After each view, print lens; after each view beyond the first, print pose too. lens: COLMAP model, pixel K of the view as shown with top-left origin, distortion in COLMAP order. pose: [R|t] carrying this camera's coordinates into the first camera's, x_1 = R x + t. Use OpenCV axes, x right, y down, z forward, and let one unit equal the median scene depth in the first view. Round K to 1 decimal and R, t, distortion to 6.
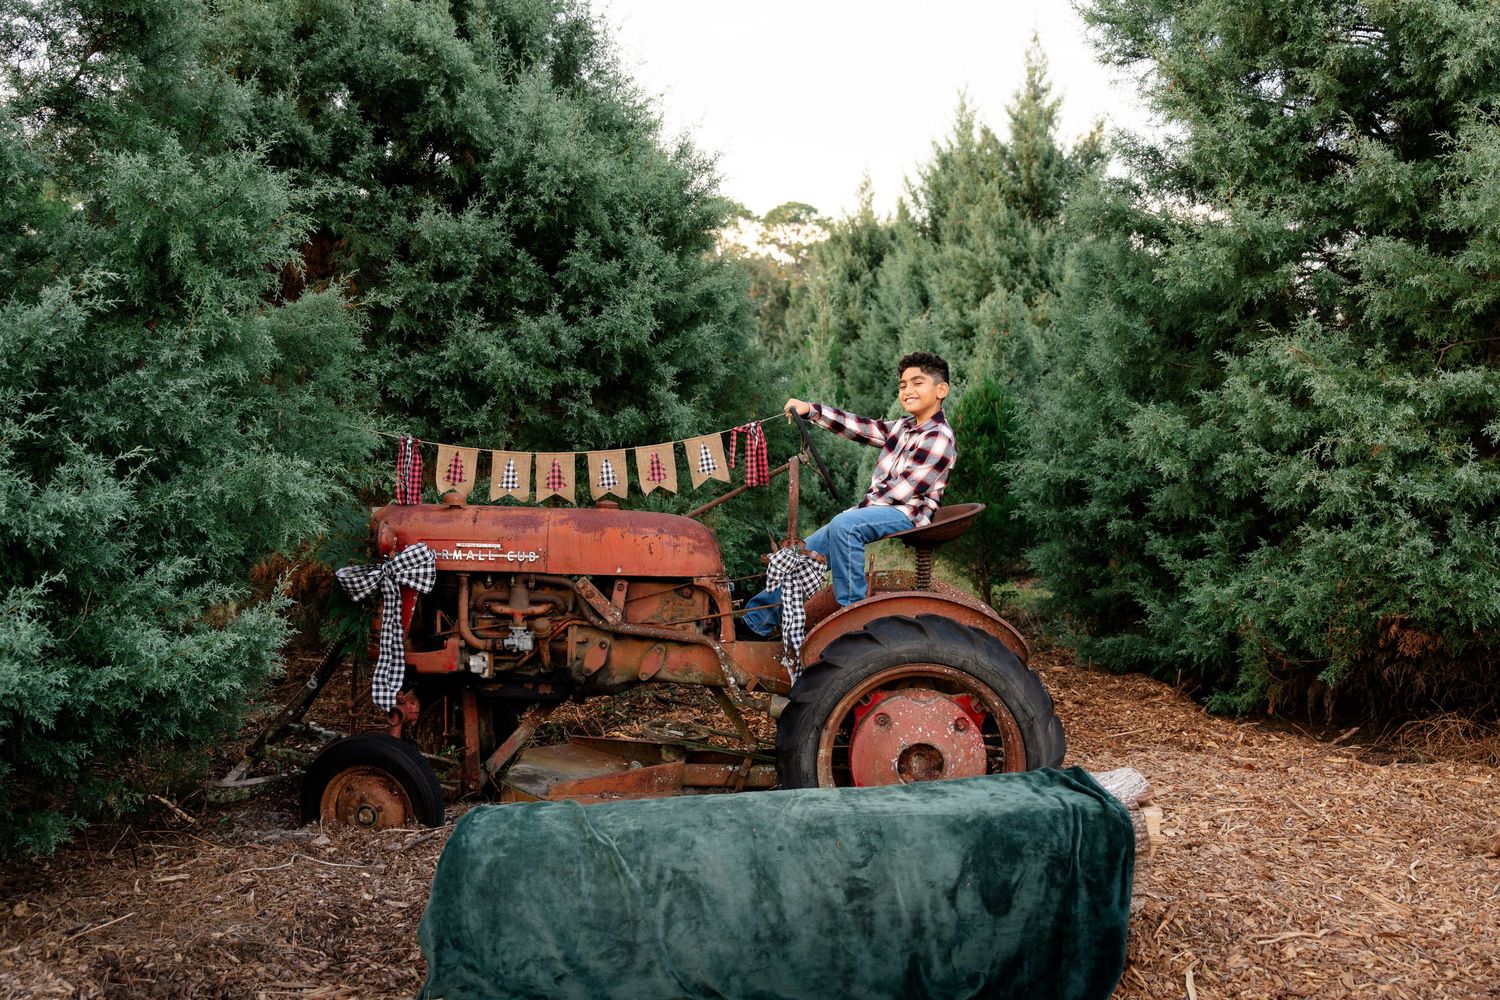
lens RADIAL K [[1425.6, 0, 750.4], [0, 1425.6, 502.0], [0, 0, 1]] dist [-0.055367, 0.000000]
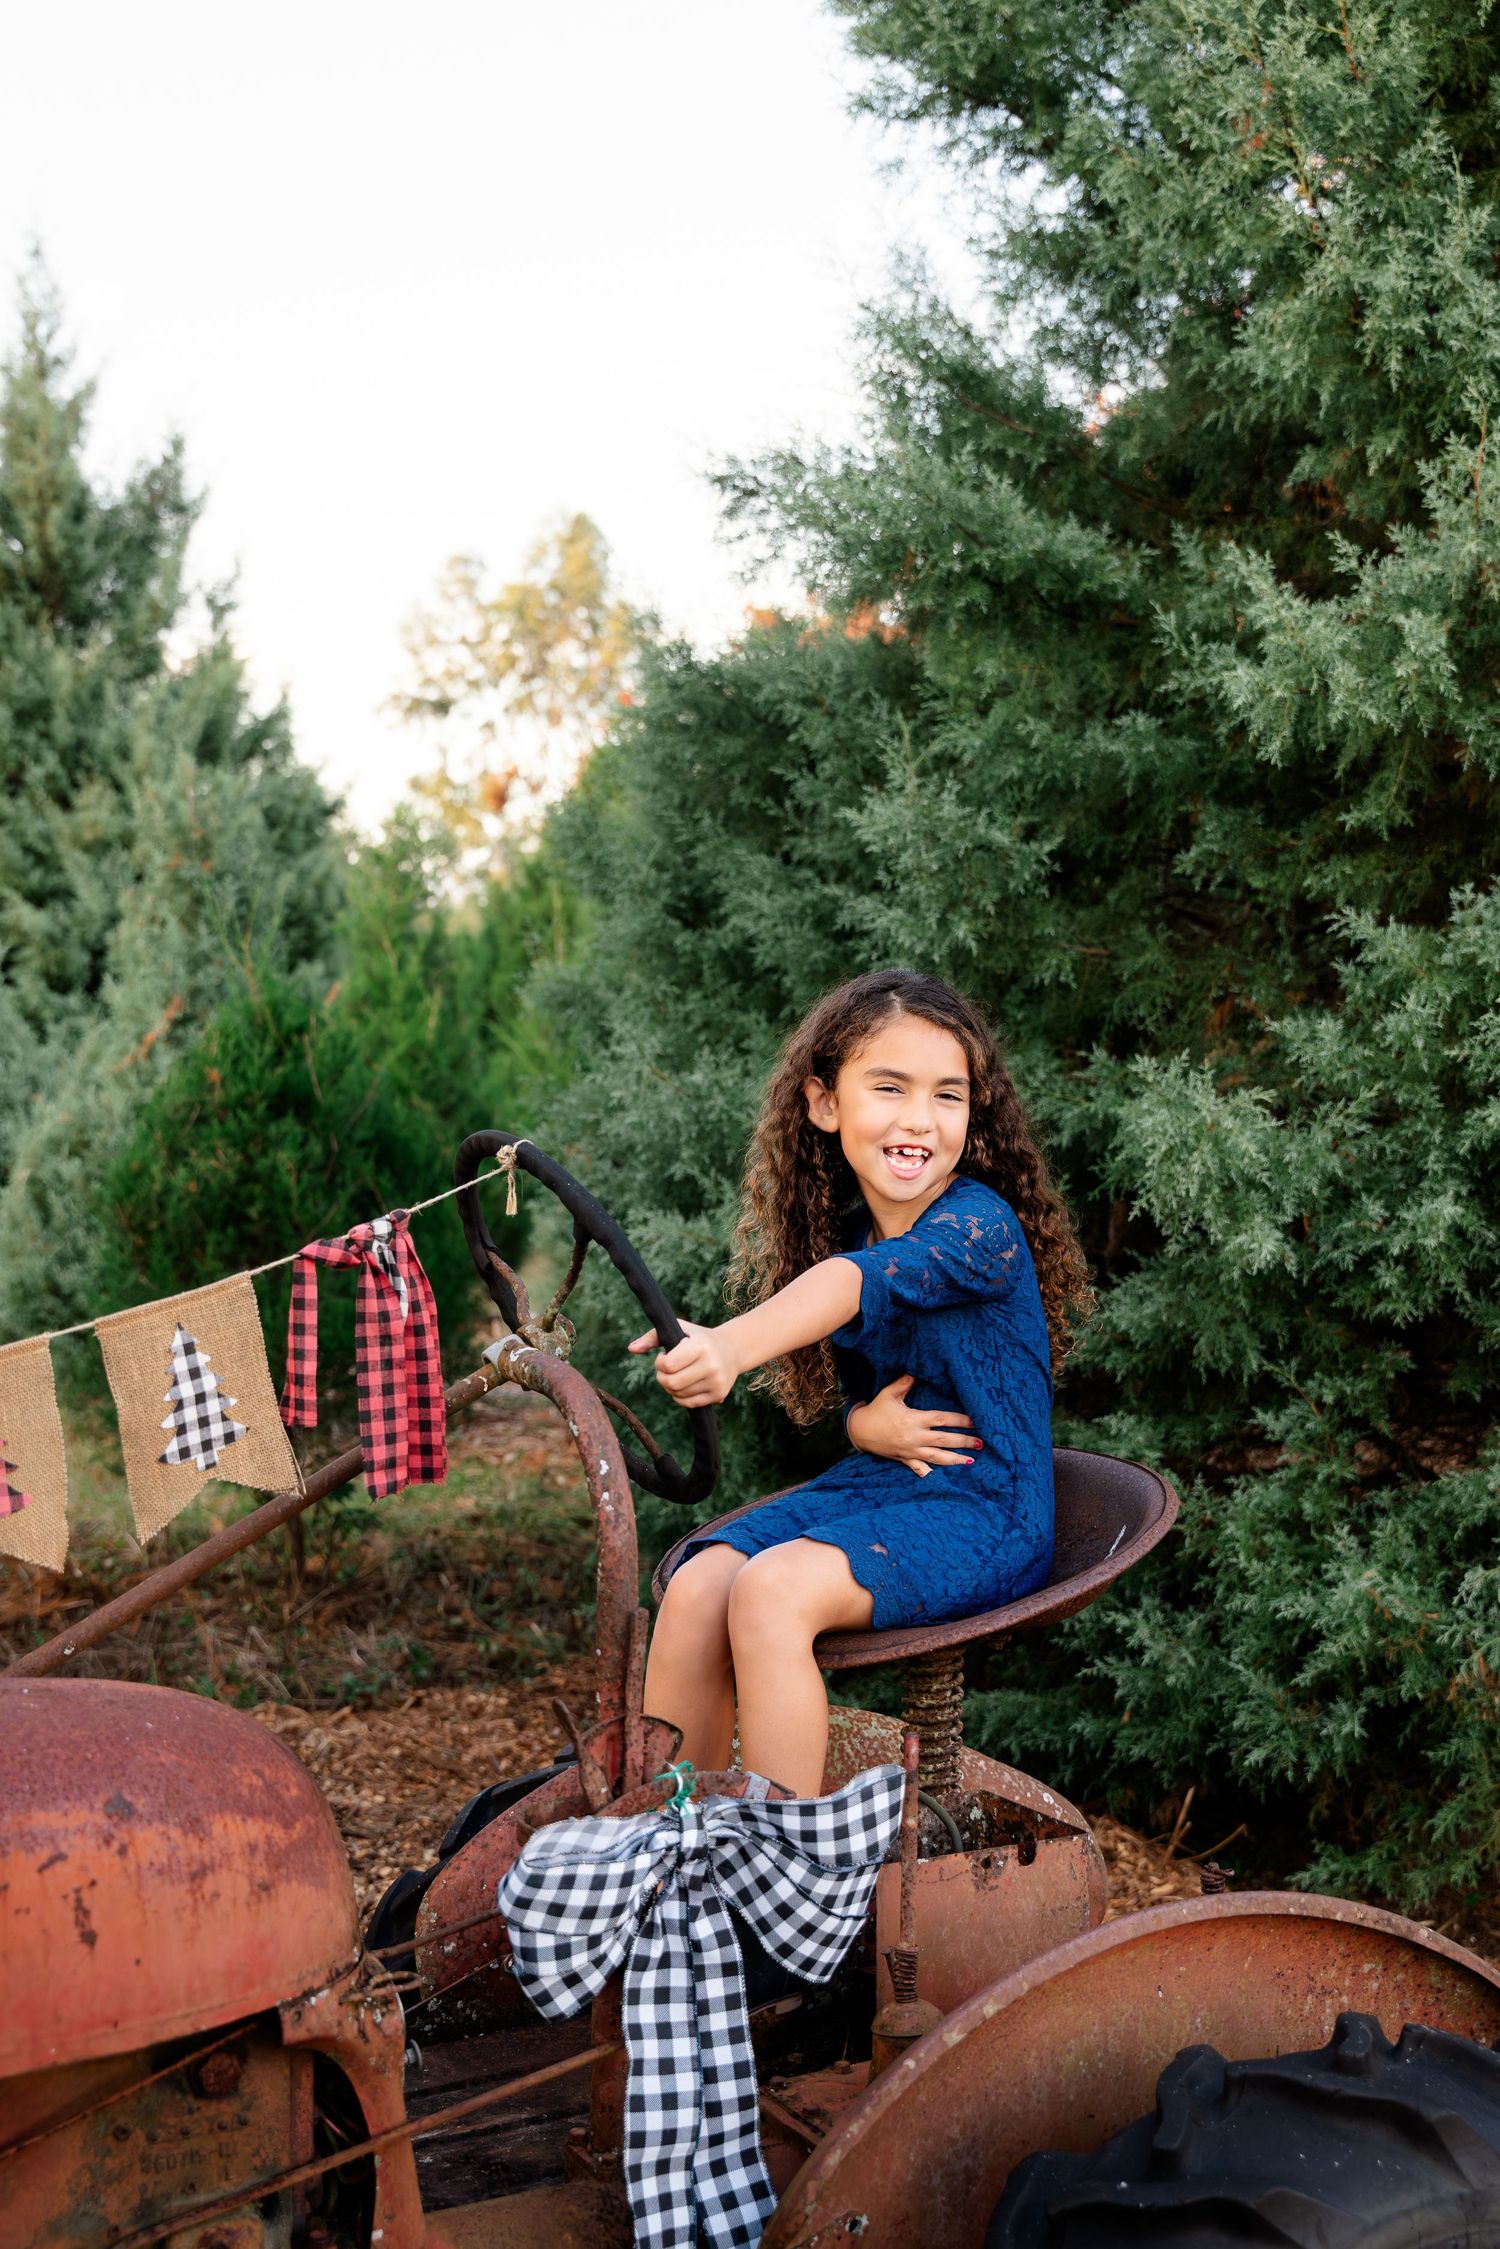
lens RADIAL K [[2475.8, 0, 750.3], [0, 2475.8, 1115.8], [0, 0, 1]] dist [-0.032101, 0.000000]
pose [[0.848310, -0.039550, 0.528021, -0.046160], [0.050642, 0.998695, -0.006557, -0.019601], [-0.527073, 0.032303, 0.849206, 0.186204]]
